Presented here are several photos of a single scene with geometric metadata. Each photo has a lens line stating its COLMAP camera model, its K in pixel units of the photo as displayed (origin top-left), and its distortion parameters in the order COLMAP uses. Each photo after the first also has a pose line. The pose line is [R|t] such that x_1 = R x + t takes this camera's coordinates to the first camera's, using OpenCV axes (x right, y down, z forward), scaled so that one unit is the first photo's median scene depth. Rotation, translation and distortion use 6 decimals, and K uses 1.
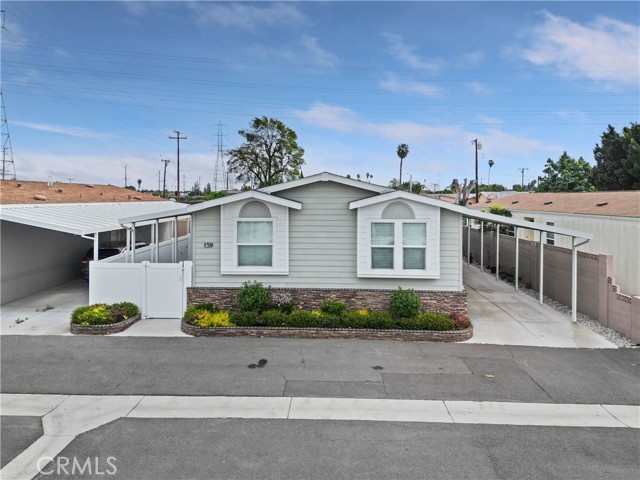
lens RADIAL K [[455.4, 0, 323.7], [0, 455.4, 234.1], [0, 0, 1]] dist [0.040230, -0.017433]
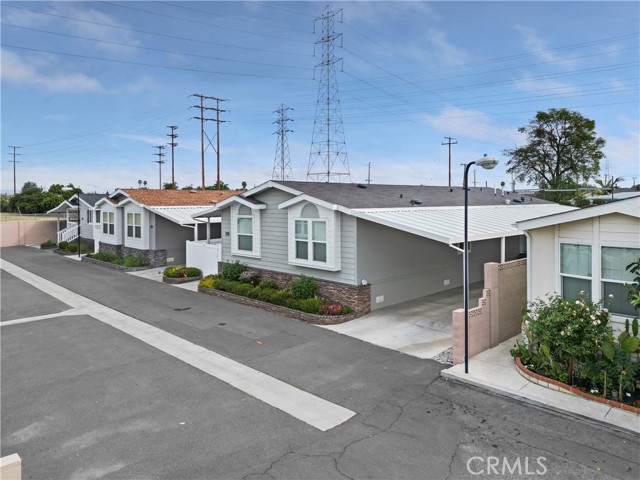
lens RADIAL K [[455.4, 0, 322.7], [0, 455.4, 245.4], [0, 0, 1]] dist [0.040230, -0.017433]
pose [[0.718282, 0.056656, -0.693441, 0.990181], [-0.043838, 0.998384, 0.036162, -0.005667], [0.694369, 0.004425, 0.719605, 0.167975]]
